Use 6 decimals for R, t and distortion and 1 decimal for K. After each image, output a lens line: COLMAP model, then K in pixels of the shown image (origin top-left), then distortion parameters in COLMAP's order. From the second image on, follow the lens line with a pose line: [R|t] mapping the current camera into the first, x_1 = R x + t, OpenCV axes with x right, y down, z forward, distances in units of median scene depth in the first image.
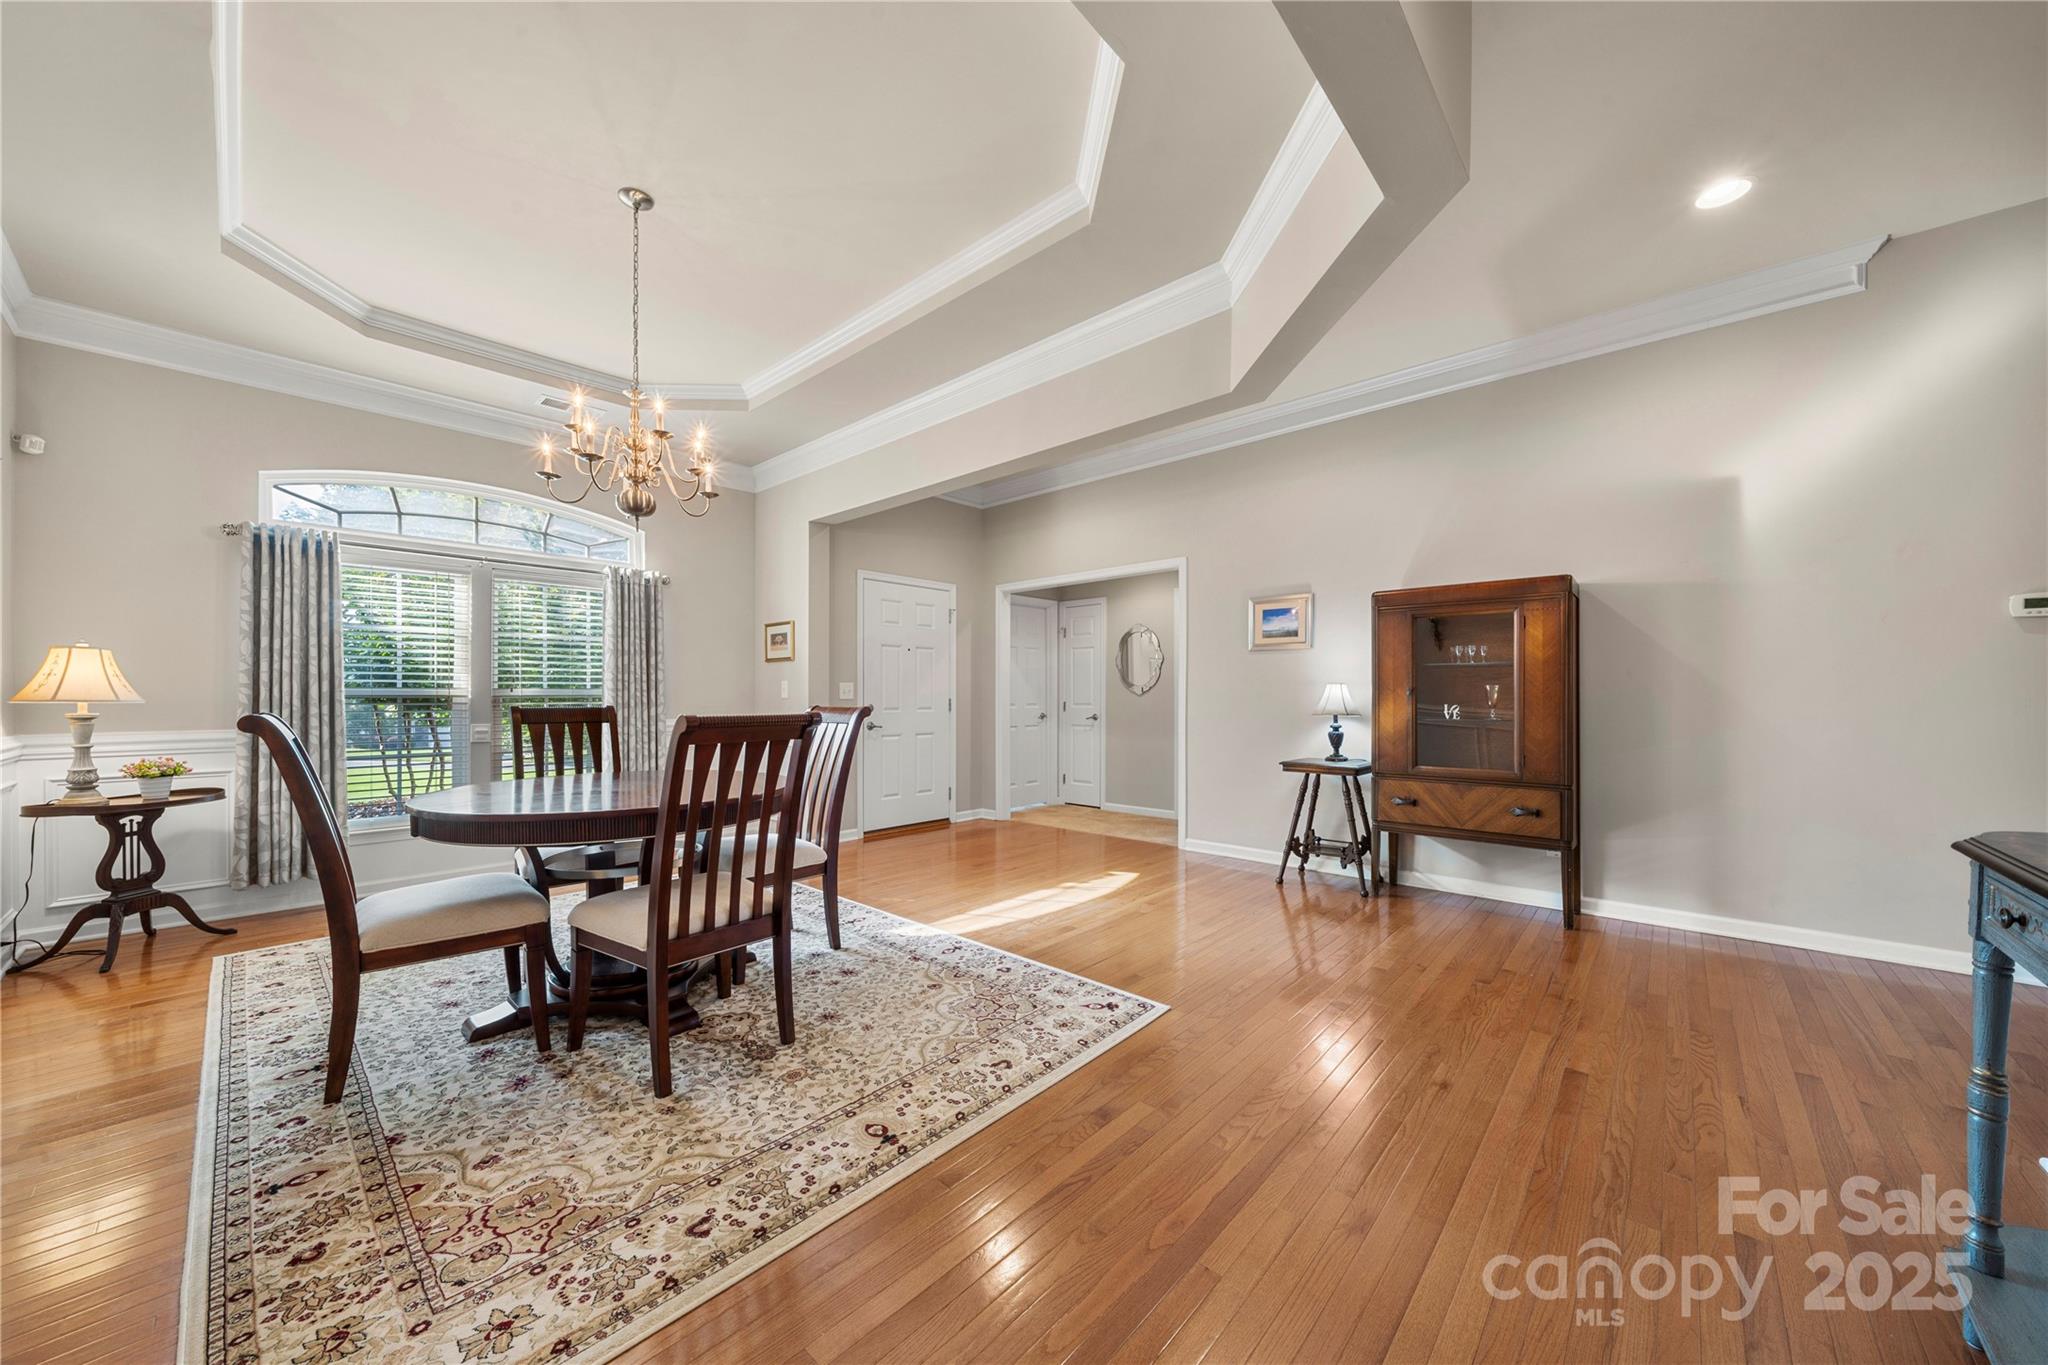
lens RADIAL K [[722.3, 0, 1025.5], [0, 722.3, 696.0], [0, 0, 1]] dist [-0.001851, -0.000106]
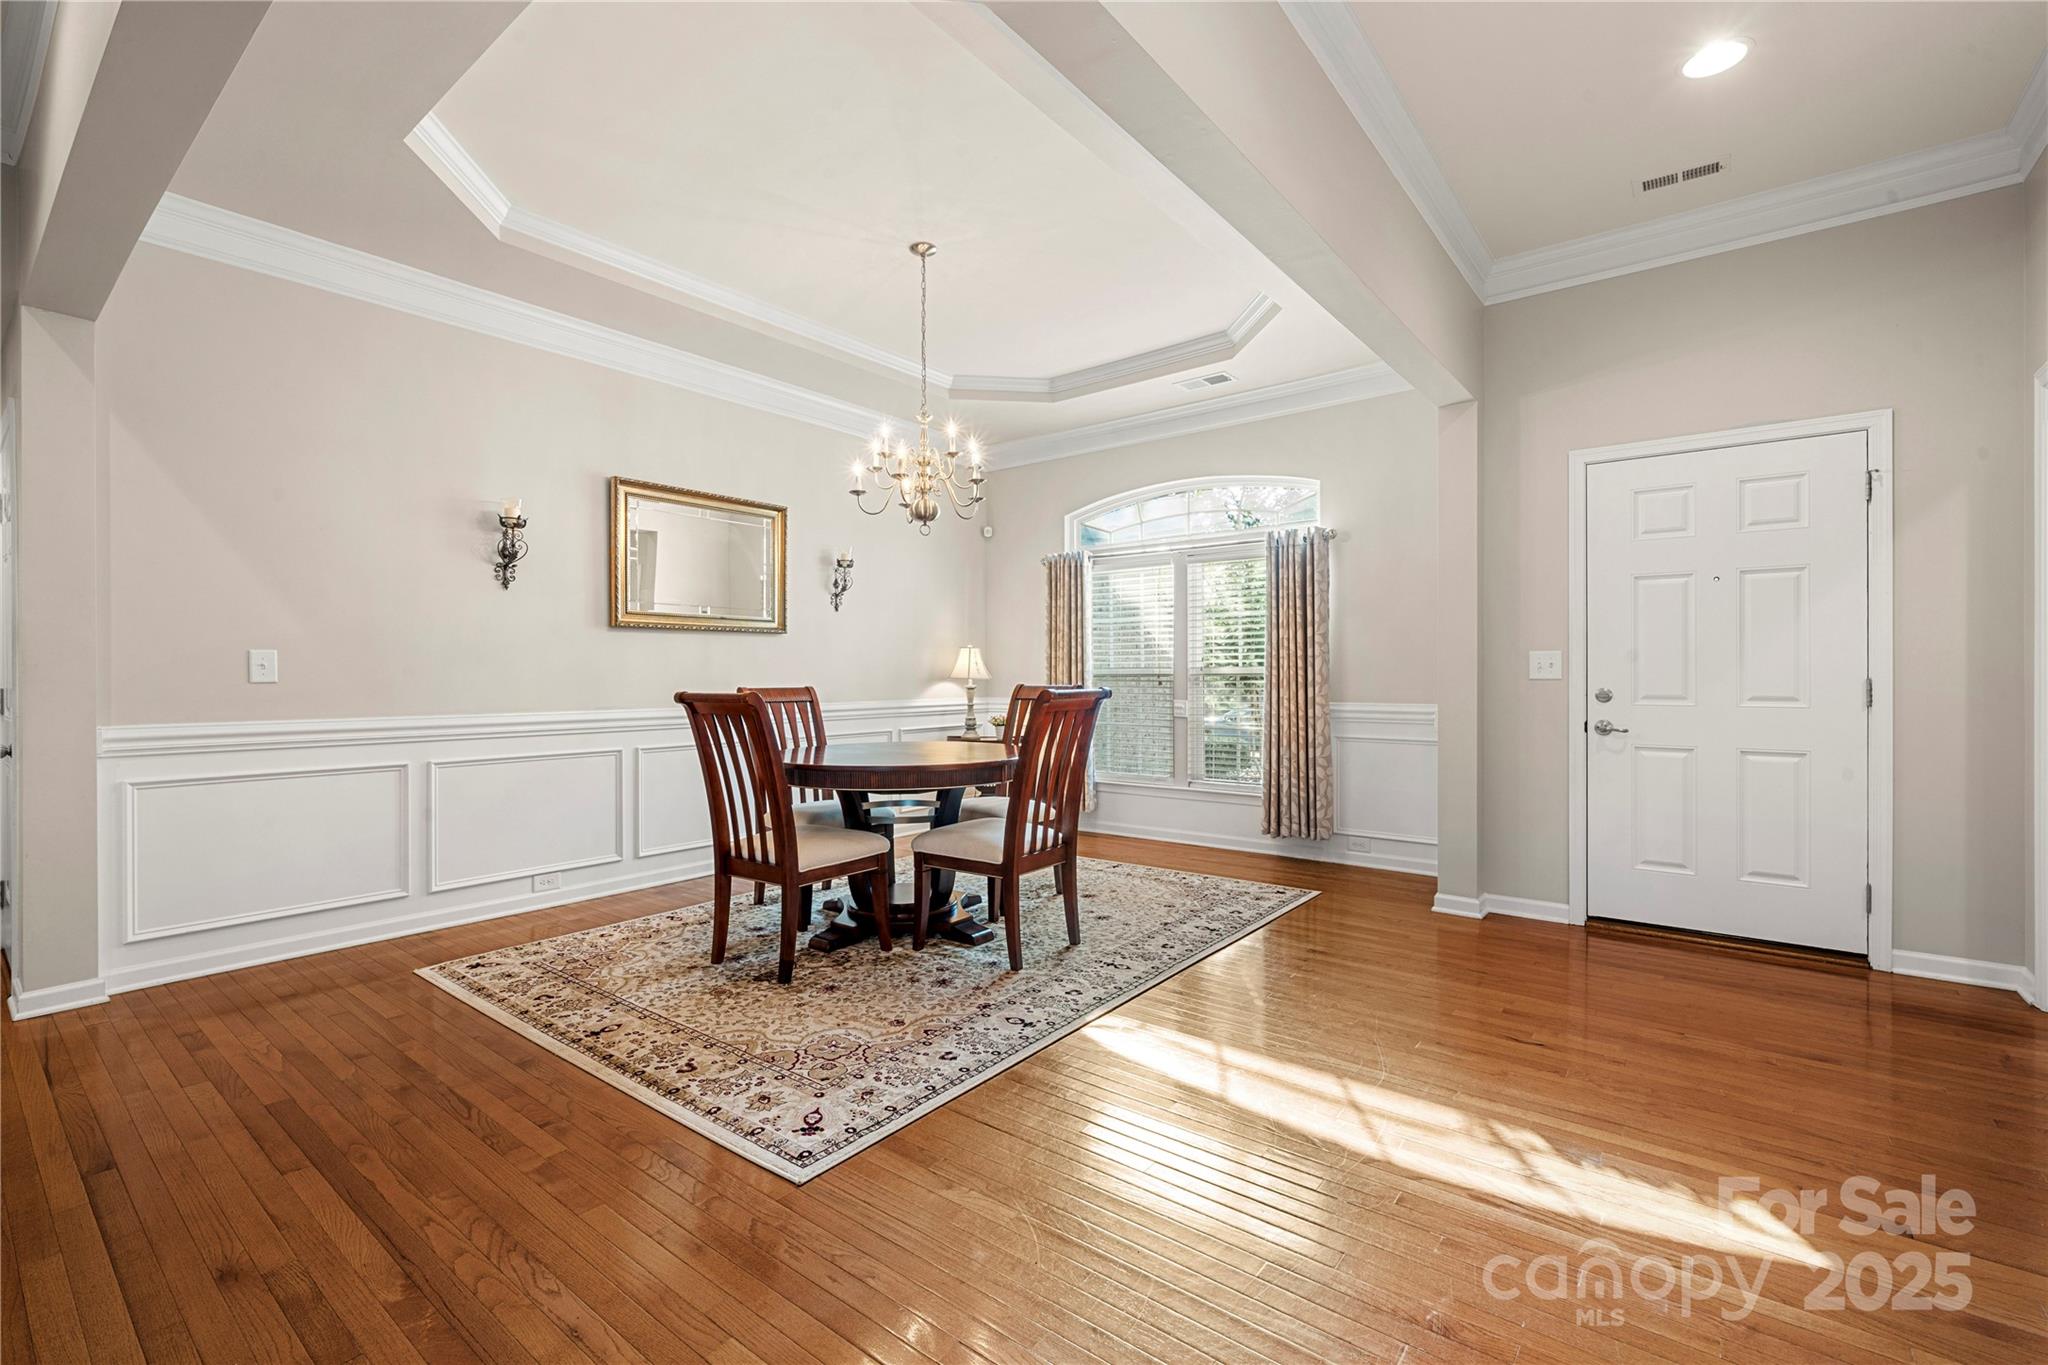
lens RADIAL K [[888.9, 0, 1017.2], [0, 888.9, 675.4], [0, 0, 1]] dist [0.001057, -0.000013]
pose [[0.065314, 0.001406, -0.997864, 0.625162], [0.004572, 0.999988, 0.001708, -0.002743], [0.997854, -0.004673, 0.065307, 0.731583]]
